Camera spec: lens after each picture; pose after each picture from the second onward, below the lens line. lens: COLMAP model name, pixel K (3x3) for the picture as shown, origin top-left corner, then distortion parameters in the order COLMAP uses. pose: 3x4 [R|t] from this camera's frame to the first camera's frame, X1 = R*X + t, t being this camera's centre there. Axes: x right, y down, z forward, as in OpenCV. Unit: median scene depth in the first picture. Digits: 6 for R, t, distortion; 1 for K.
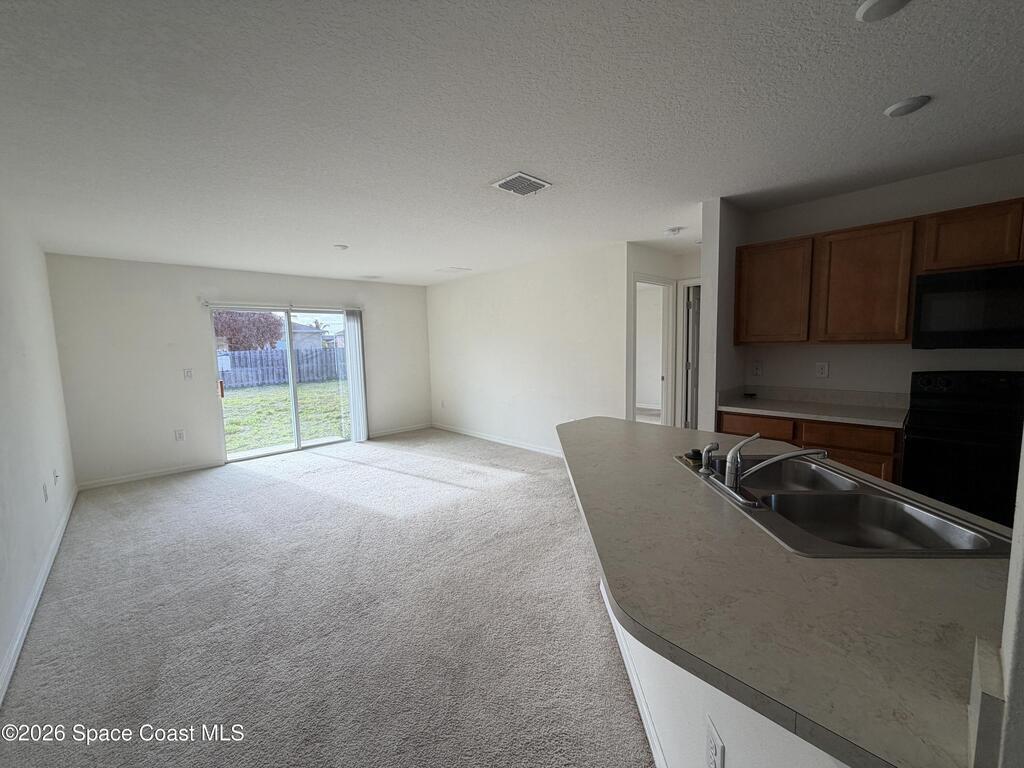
lens RADIAL K [[408.3, 0, 508.8], [0, 408.3, 384.1], [0, 0, 1]] dist [0.000600, 0.000178]
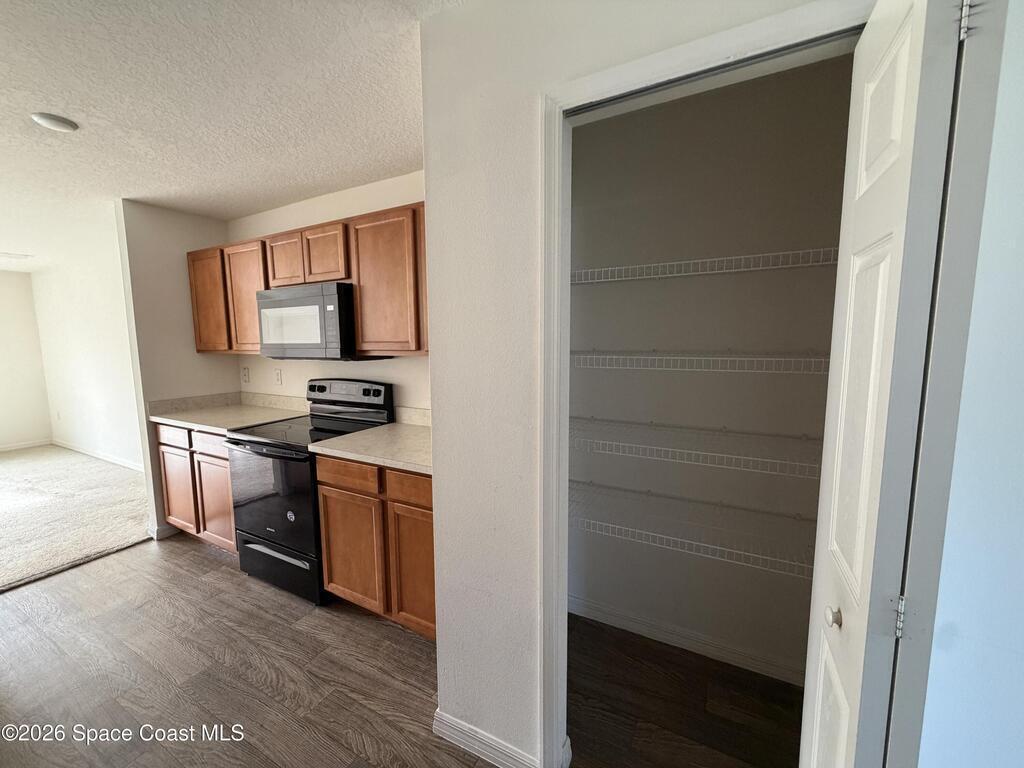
lens RADIAL K [[408.3, 0, 508.8], [0, 408.3, 384.1], [0, 0, 1]] dist [0.000600, 0.000178]
pose [[0.947752, -0.017740, 0.318515, 1.123769], [0.016336, 0.999842, 0.007080, -0.016566], [-0.318590, -0.001507, 0.947892, -0.204242]]
